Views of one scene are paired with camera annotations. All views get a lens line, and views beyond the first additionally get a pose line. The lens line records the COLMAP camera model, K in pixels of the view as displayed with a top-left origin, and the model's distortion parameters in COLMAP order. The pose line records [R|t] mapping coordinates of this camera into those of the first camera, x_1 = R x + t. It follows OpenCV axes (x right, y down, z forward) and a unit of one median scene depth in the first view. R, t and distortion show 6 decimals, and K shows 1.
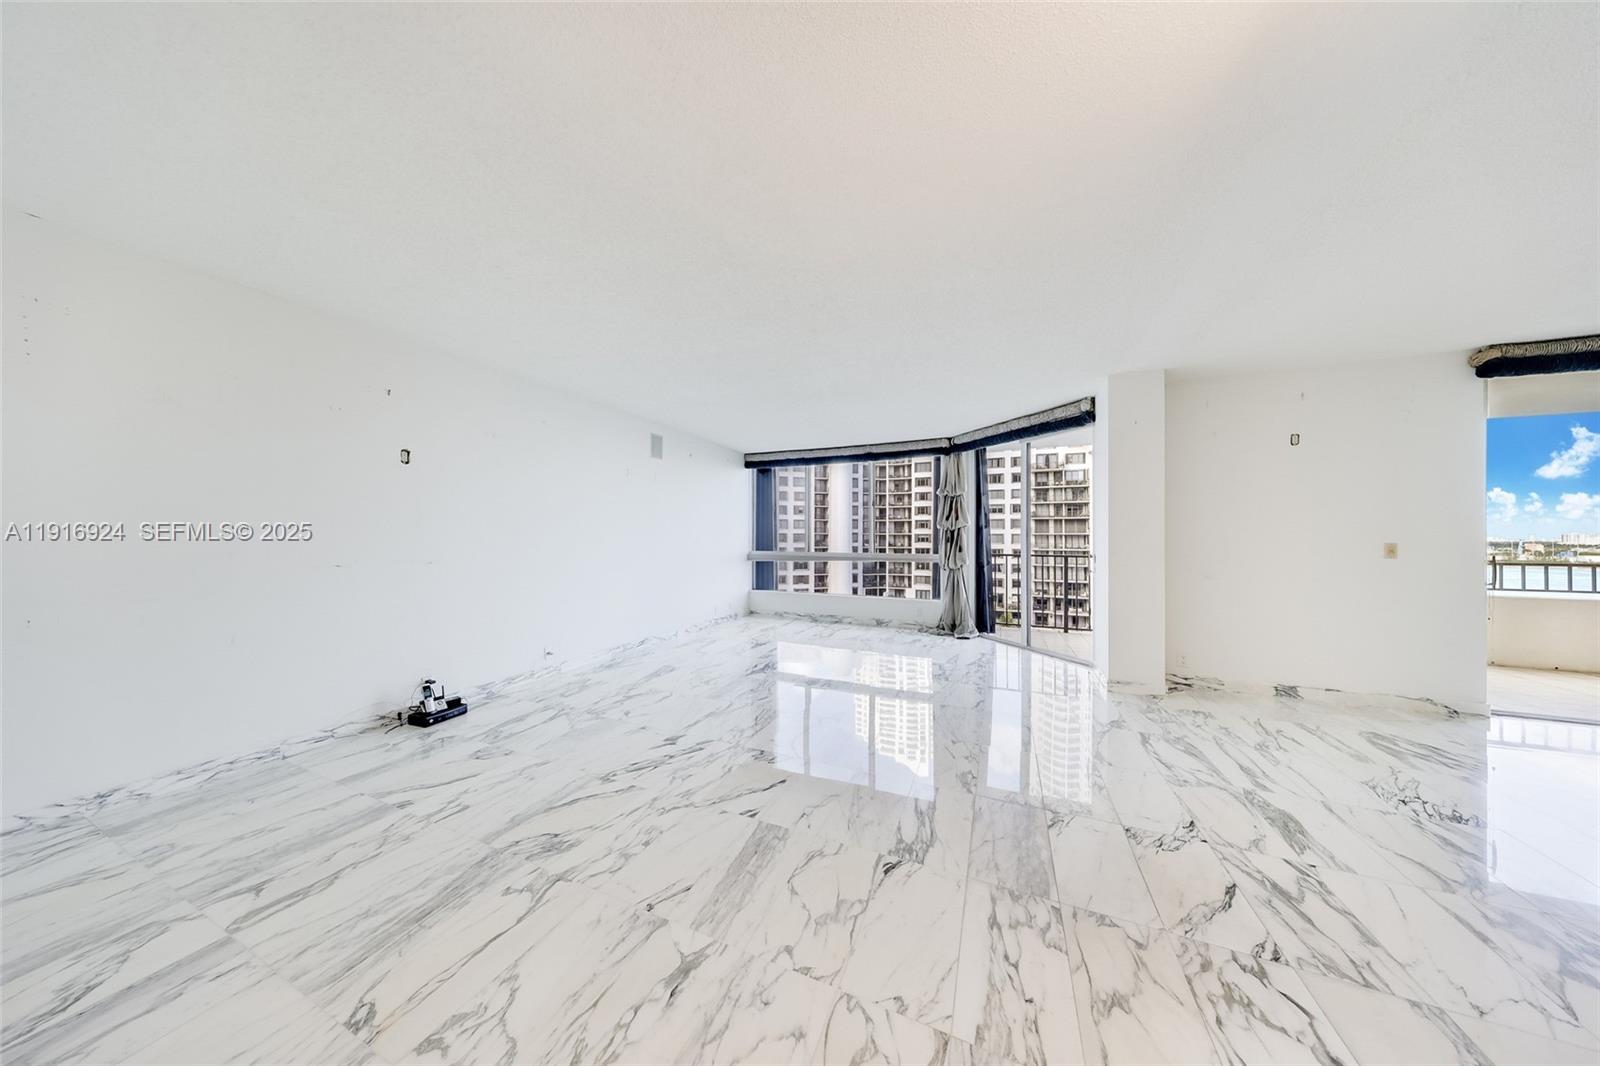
lens RADIAL K [[463.0, 0, 798.5], [0, 463.0, 534.8], [0, 0, 1]] dist [-0.000120, 0.000389]
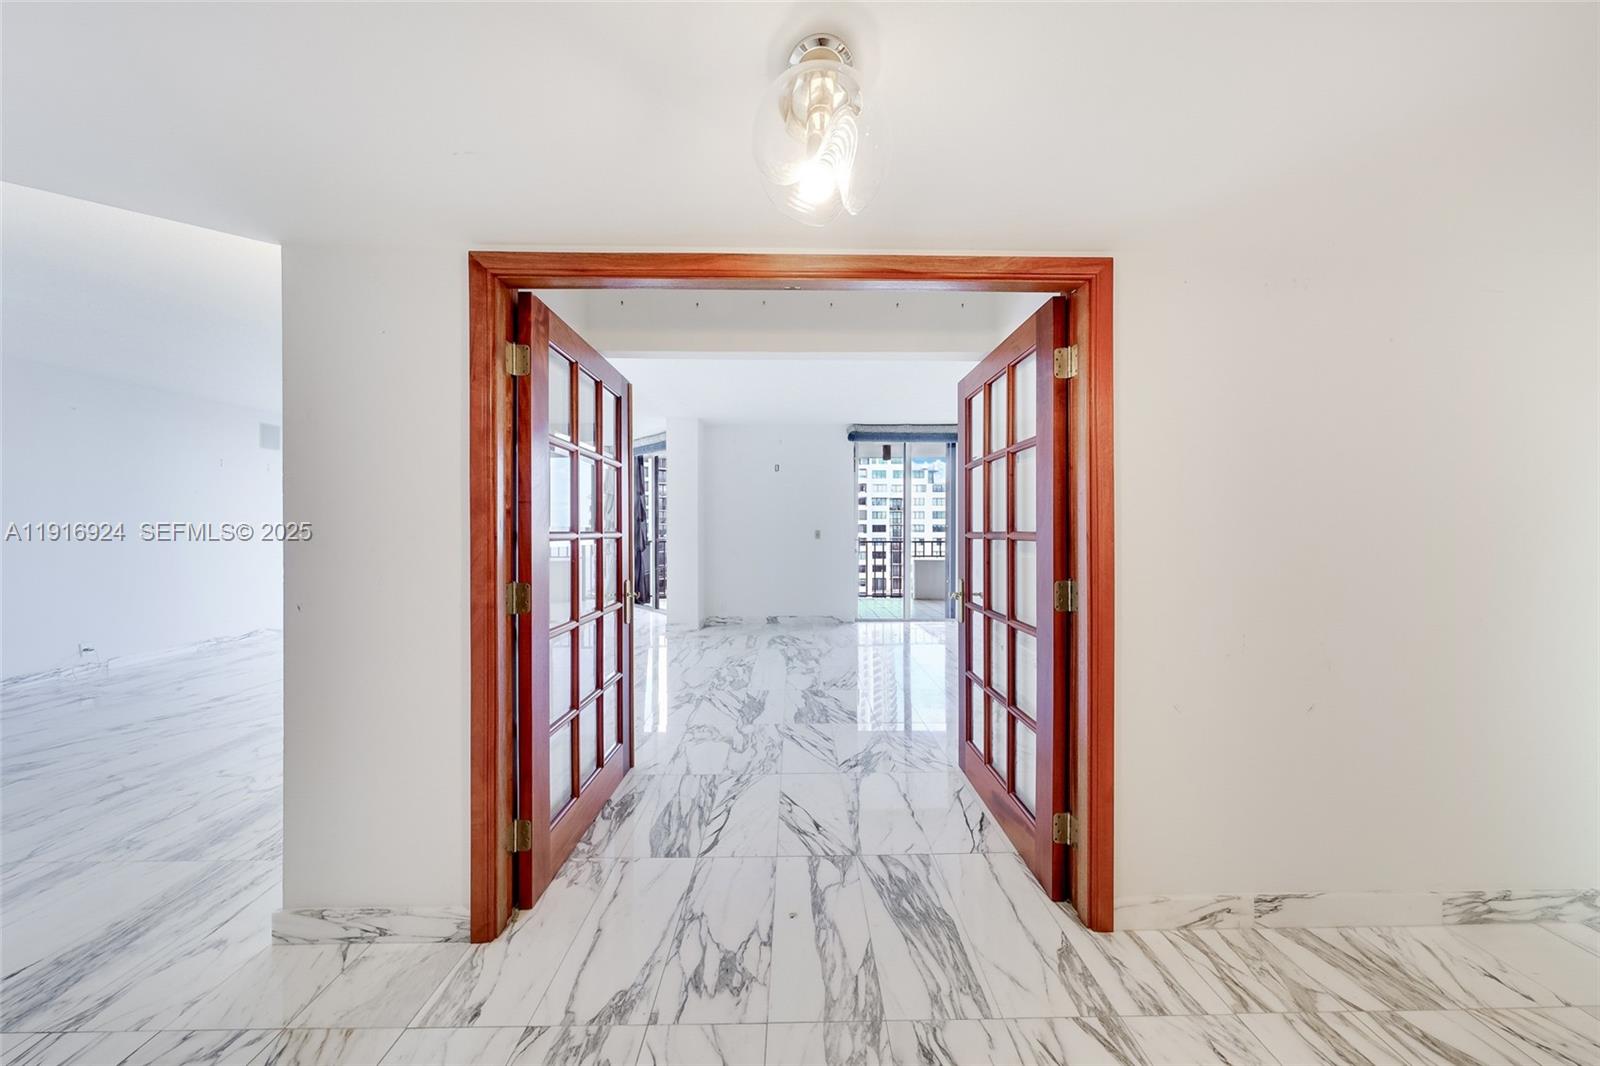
lens RADIAL K [[463.0, 0, 799.7], [0, 463.0, 529.8], [0, 0, 1]] dist [-0.000120, 0.000389]
pose [[0.914460, -0.006734, 0.404621, 0.403067], [0.003245, 0.999951, 0.009308, 0.002662], [-0.404664, -0.007199, 0.914437, -0.452404]]
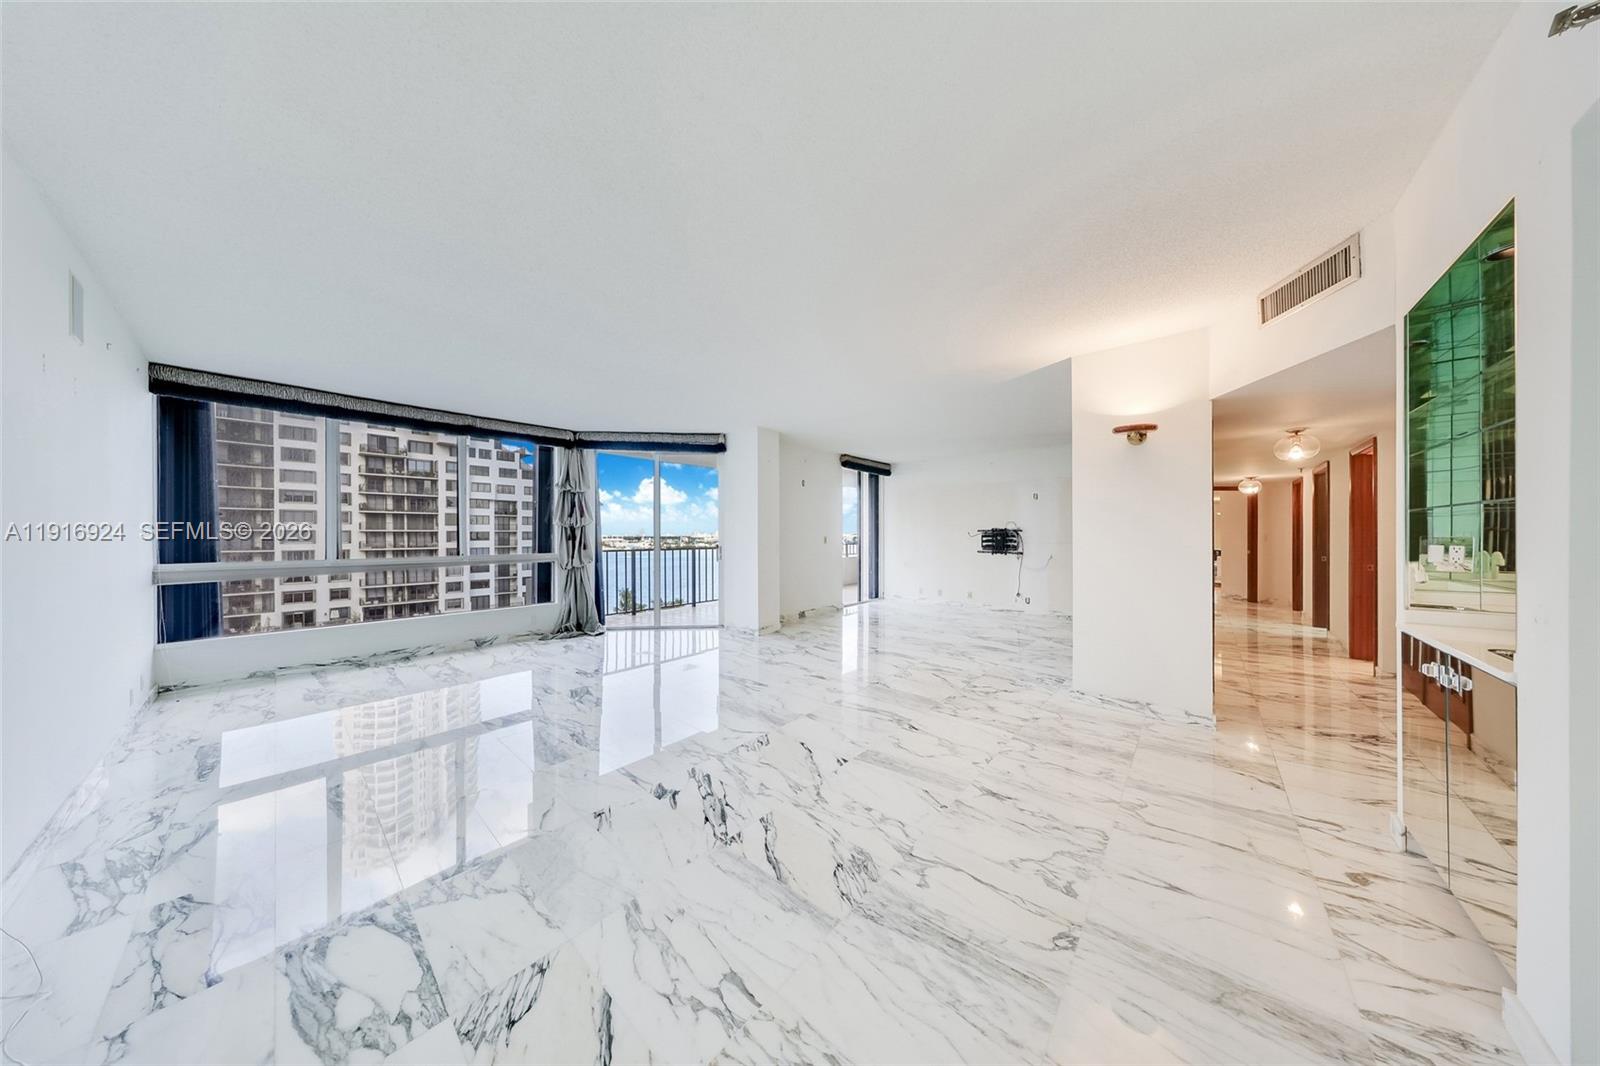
lens RADIAL K [[463.0, 0, 801.8], [0, 463.0, 534.6], [0, 0, 1]] dist [-0.000120, 0.000389]
pose [[0.297004, -0.002683, 0.954872, -0.423351], [-0.002365, 0.999991, 0.003545, -0.000018], [-0.954873, -0.003311, 0.296995, 0.241731]]
